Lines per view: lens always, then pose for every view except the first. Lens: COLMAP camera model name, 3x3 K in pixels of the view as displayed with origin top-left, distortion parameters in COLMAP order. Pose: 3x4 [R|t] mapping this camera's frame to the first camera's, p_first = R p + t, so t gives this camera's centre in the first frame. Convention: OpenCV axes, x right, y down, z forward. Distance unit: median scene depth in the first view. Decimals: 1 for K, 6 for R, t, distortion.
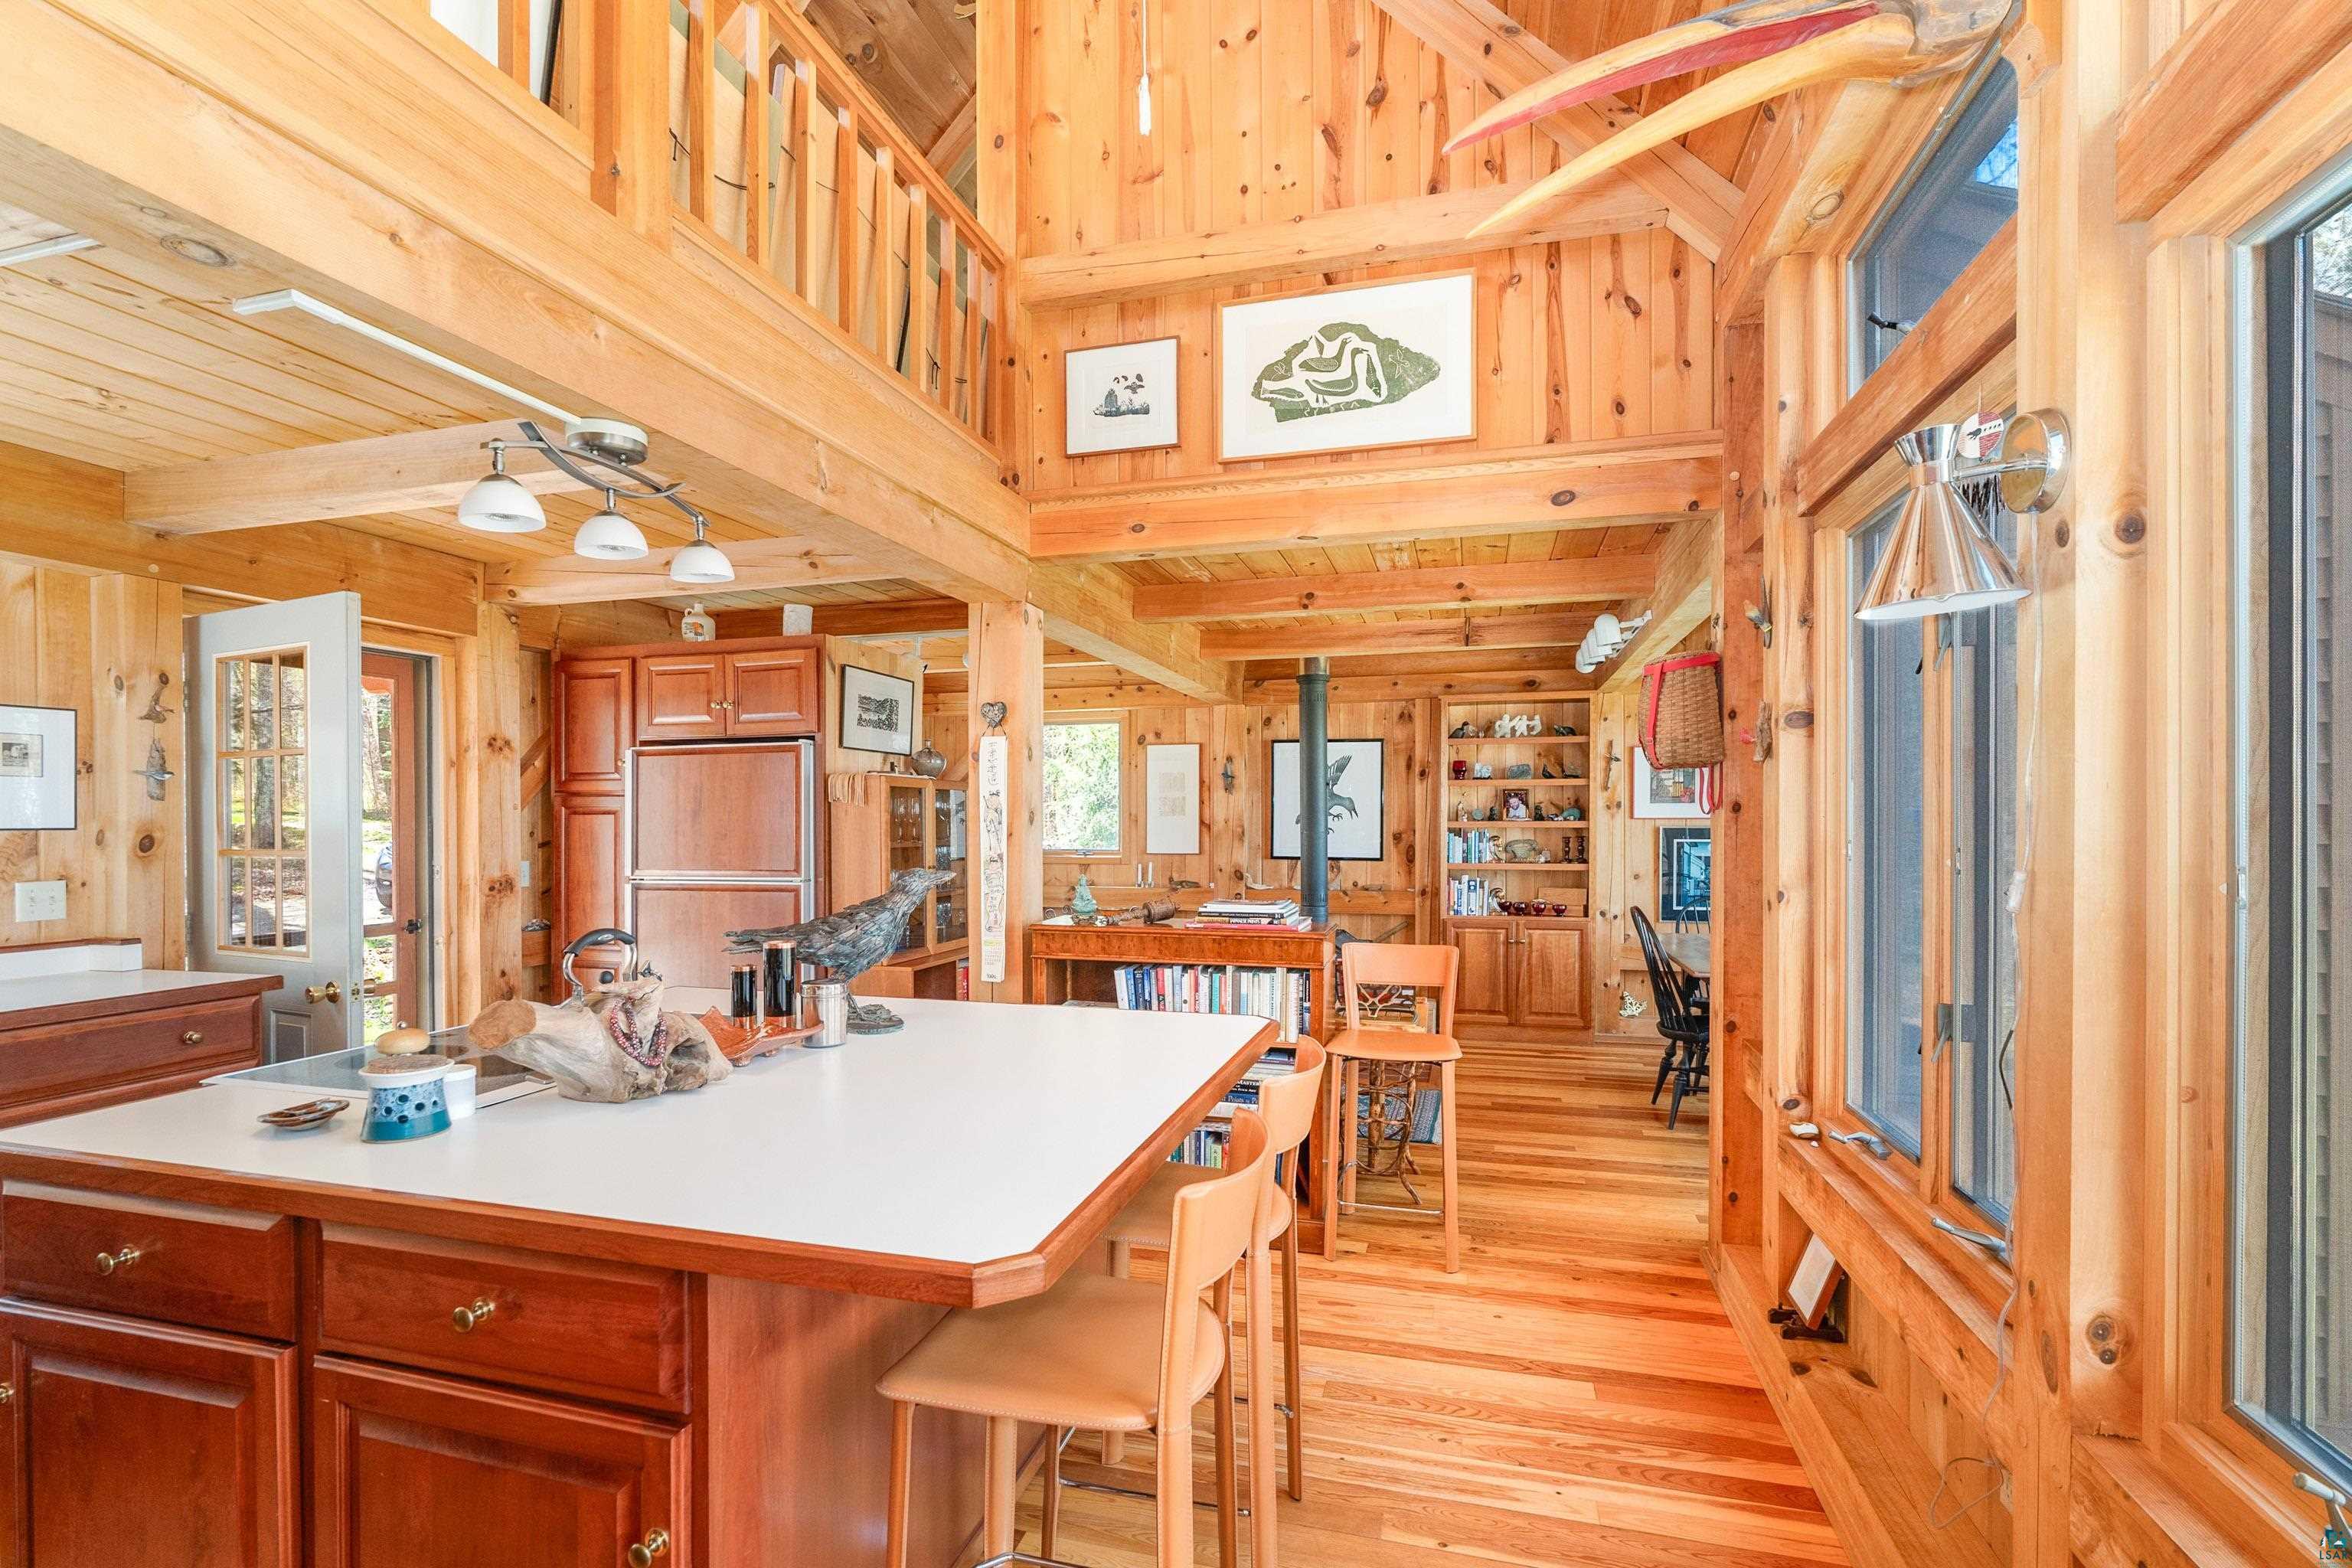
lens RADIAL K [[1085.0, 0, 1176.1], [0, 1085.0, 823.6], [0, 0, 1]] dist [-0.003412, 0.000332]
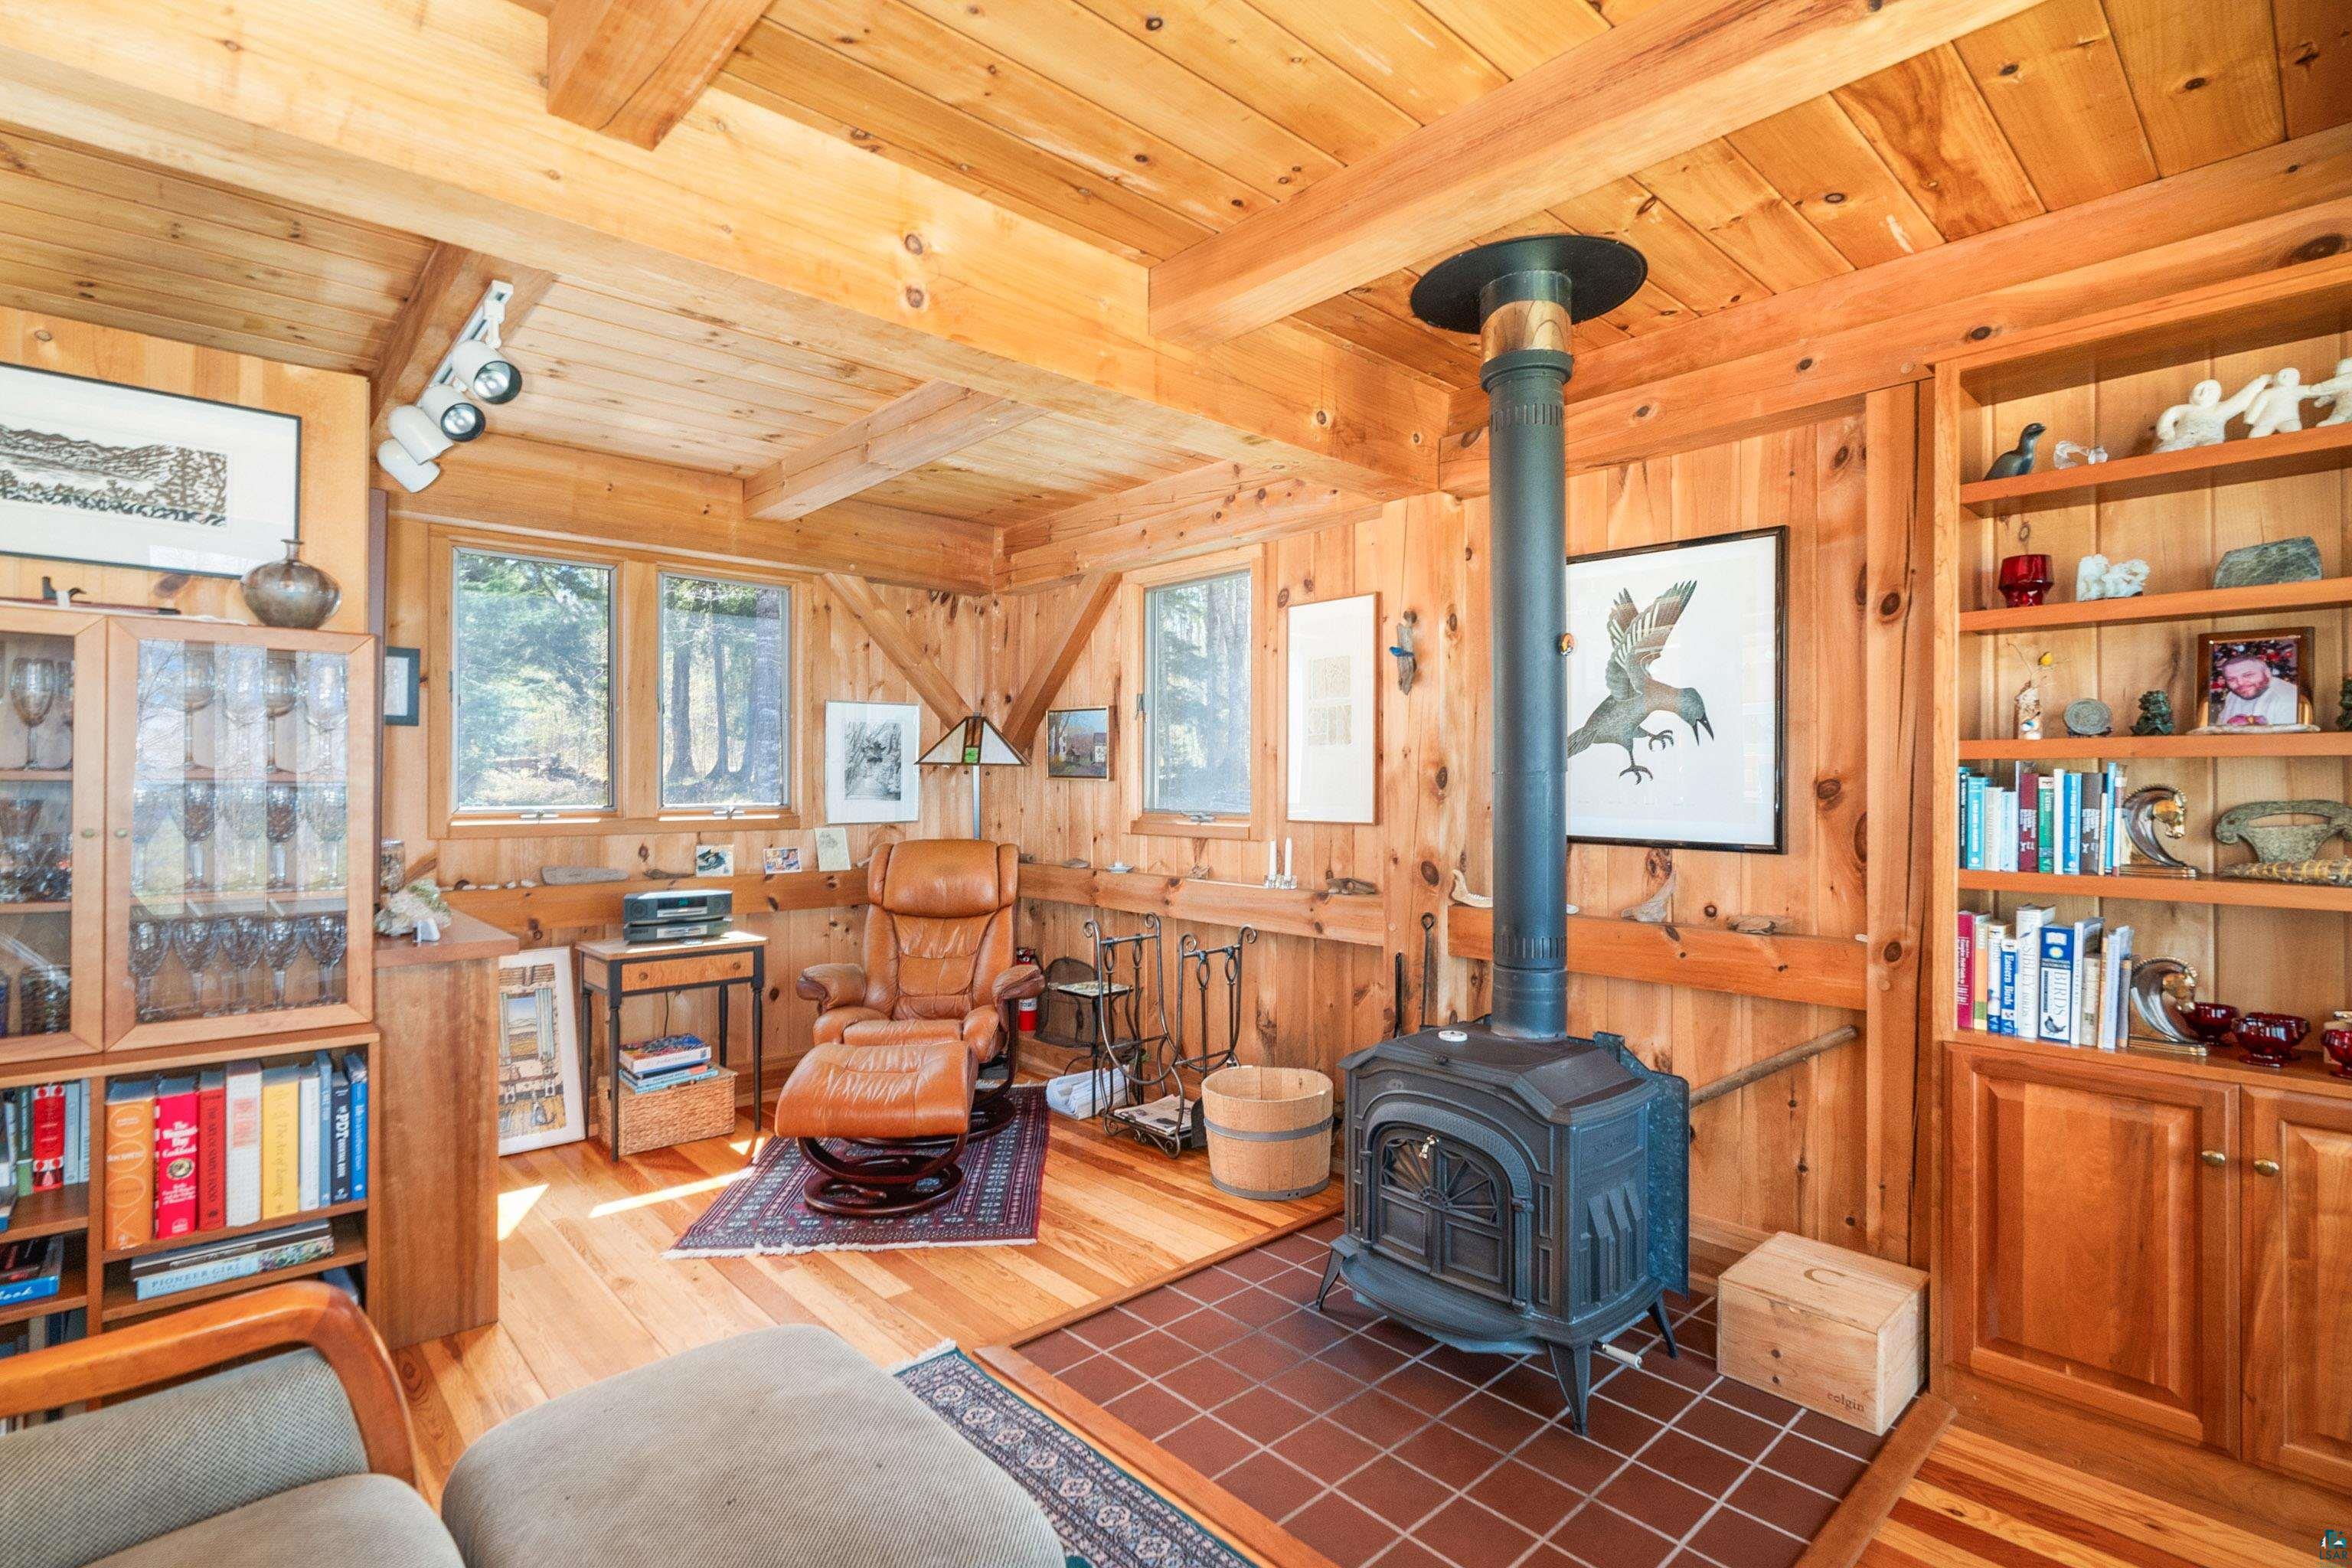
lens RADIAL K [[1104.6, 0, 1183.2], [0, 1104.6, 777.8], [0, 0, 1]] dist [0.000104, 0.000230]
pose [[0.855607, 0.002177, -0.517621, 0.329897], [-0.006074, 0.999965, -0.005835, 0.018248], [0.517590, 0.008136, 0.855590, 0.887861]]
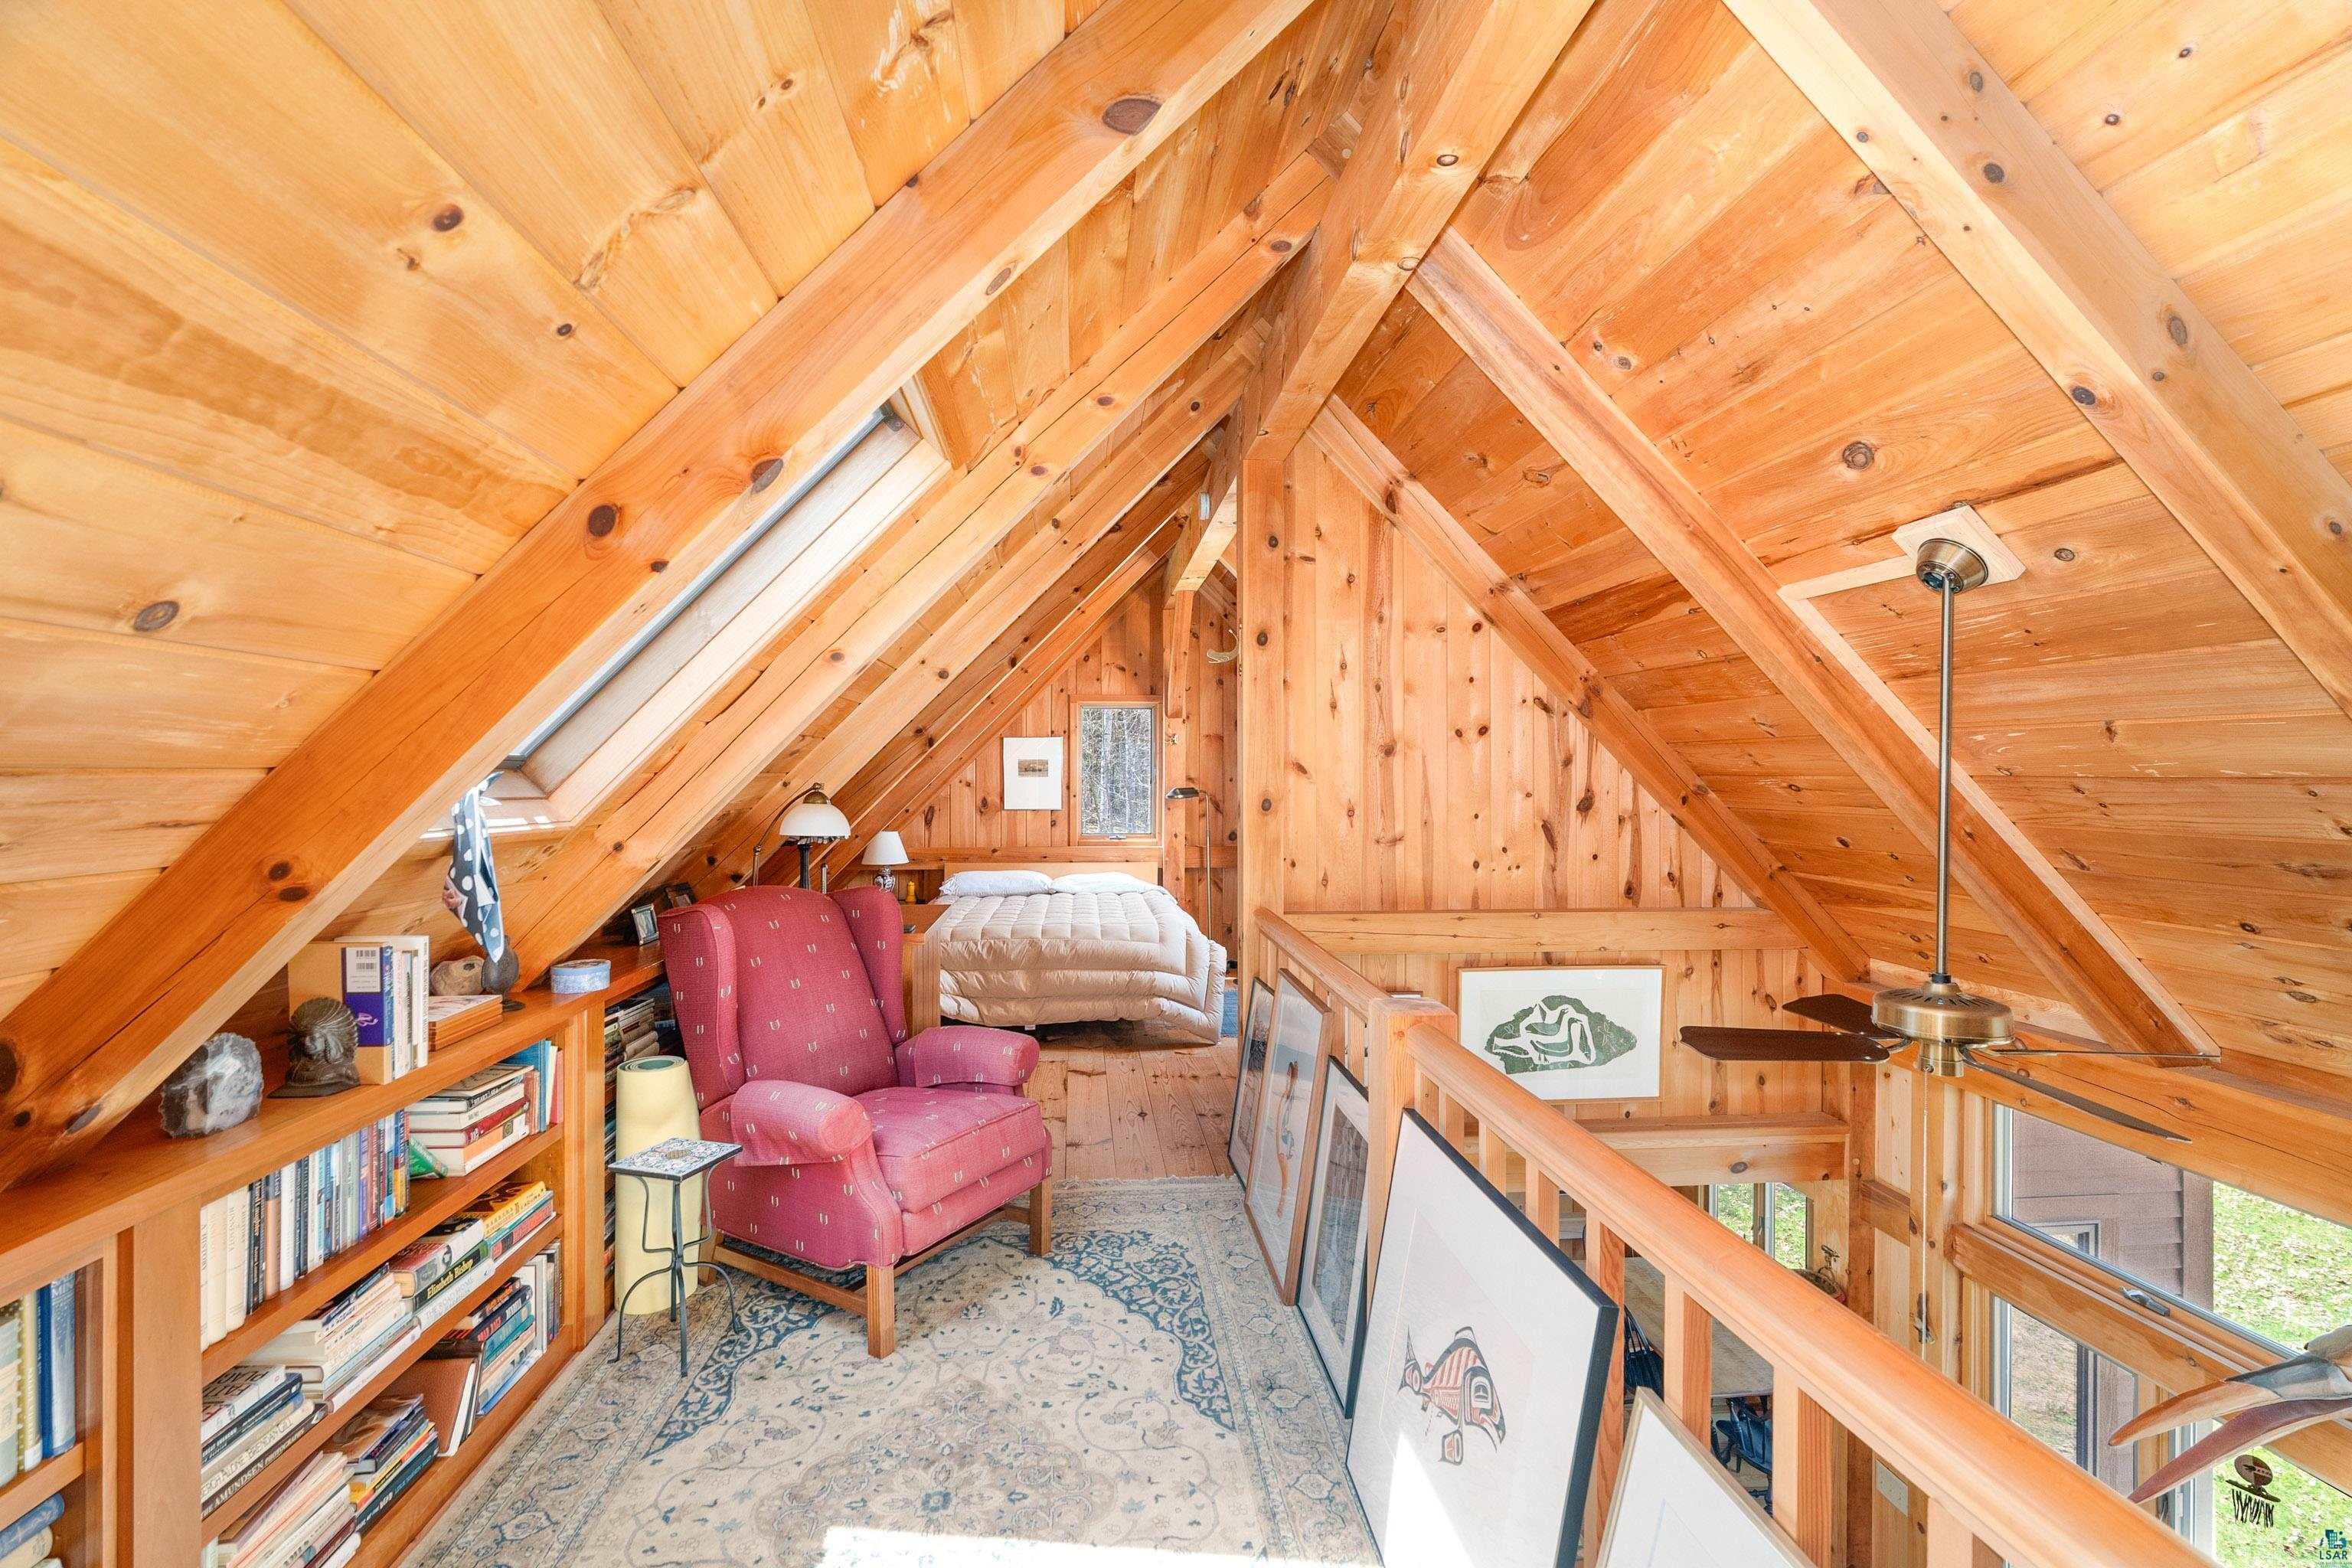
lens RADIAL K [[1080.9, 0, 1190.3], [0, 1080.9, 782.9], [0, 0, 1]] dist [-0.001122, 0.005744]
pose [[0.925612, 0.005959, 0.378426, -0.531211], [-0.006315, 0.999980, -0.000301, -0.547523], [-0.378420, -0.002112, 0.925632, 0.047152]]
